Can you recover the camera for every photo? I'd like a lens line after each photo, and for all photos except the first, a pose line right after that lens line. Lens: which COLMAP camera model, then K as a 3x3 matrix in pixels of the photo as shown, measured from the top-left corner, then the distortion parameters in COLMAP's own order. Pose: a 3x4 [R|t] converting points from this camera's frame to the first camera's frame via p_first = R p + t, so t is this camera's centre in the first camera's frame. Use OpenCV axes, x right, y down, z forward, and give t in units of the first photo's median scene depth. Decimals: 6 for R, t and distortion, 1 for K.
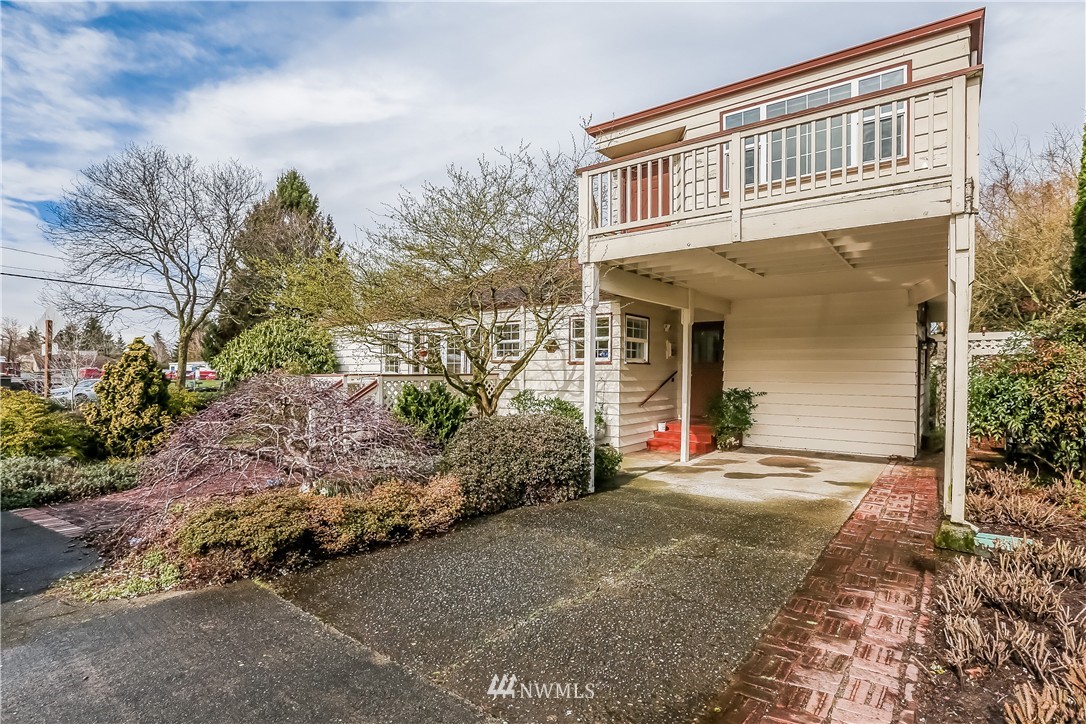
lens RADIAL K [[541.7, 0, 544.8], [0, 541.7, 368.8], [0, 0, 1]] dist [-0.064431, 0.002587]
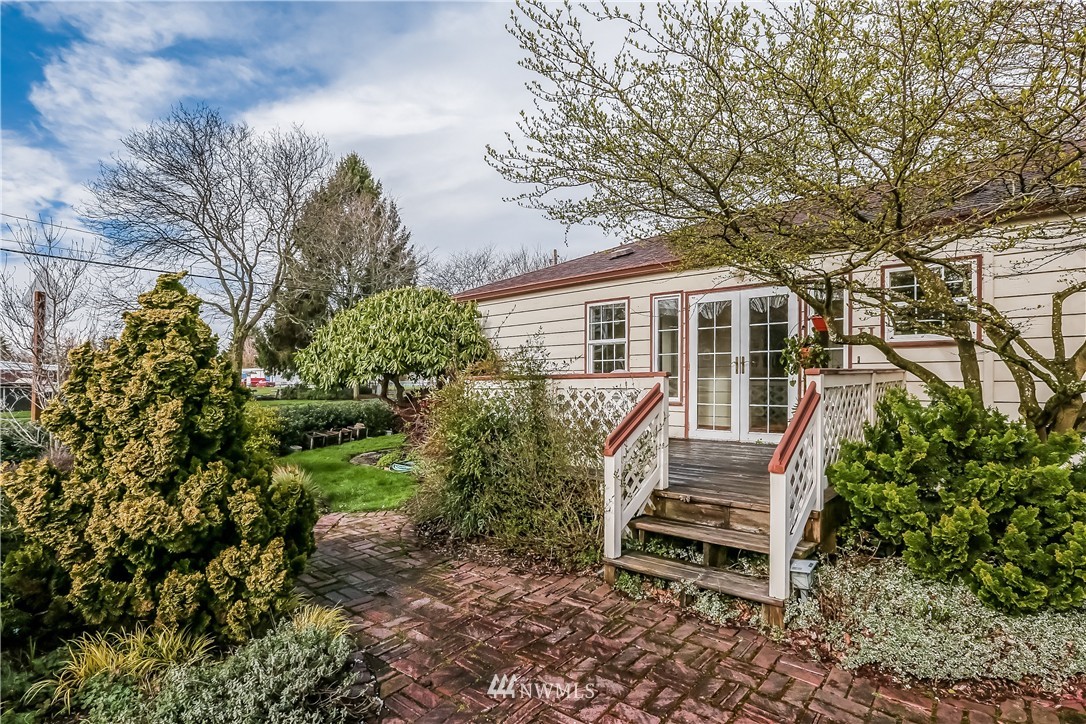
lens RADIAL K [[541.7, 0, 538.7], [0, 541.7, 363.0], [0, 0, 1]] dist [-0.064431, 0.002587]
pose [[0.996949, -0.011899, -0.077149, -0.206579], [0.010448, 0.999761, -0.019185, 0.004723], [0.077359, 0.018320, 0.996835, 0.273444]]
